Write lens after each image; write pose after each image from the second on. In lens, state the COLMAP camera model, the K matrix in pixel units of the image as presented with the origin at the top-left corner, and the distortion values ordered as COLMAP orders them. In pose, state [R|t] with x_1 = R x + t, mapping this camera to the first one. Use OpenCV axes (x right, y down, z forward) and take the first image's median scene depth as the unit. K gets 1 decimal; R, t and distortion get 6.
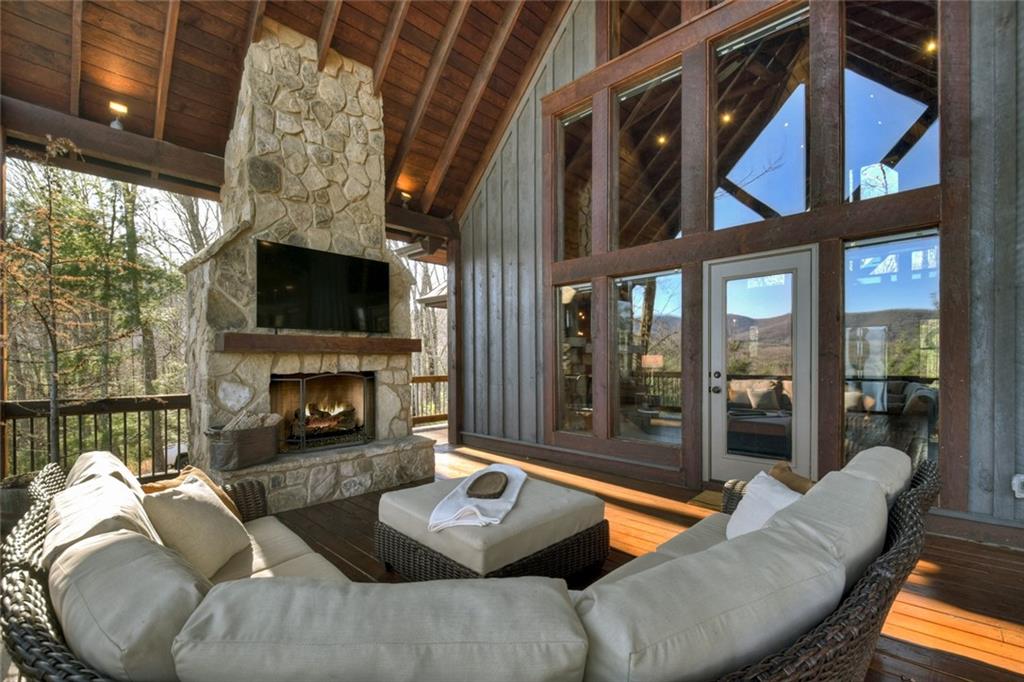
lens RADIAL K [[449.0, 0, 501.0], [0, 449.0, 359.6], [0, 0, 1]] dist [0.002653, 0.000014]
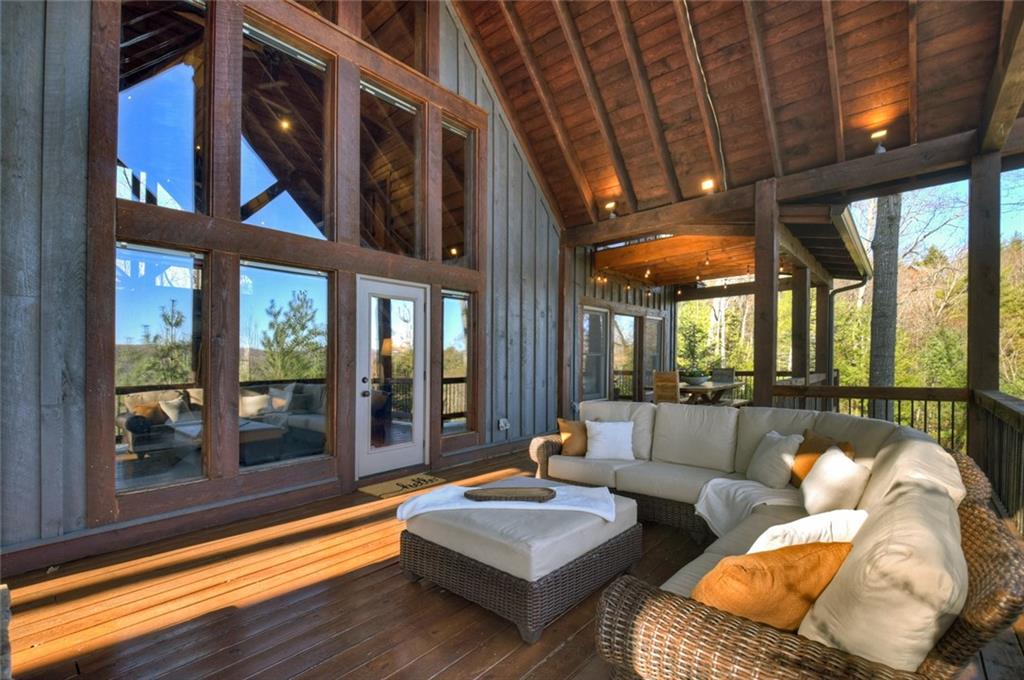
lens RADIAL K [[449.0, 0, 513.6], [0, 449.0, 367.9], [0, 0, 1]] dist [0.002653, 0.000014]
pose [[-0.078015, -0.007247, 0.996926, -0.440018], [0.004261, 0.999962, 0.007603, -0.001907], [-0.996943, 0.004841, -0.077981, 0.494735]]
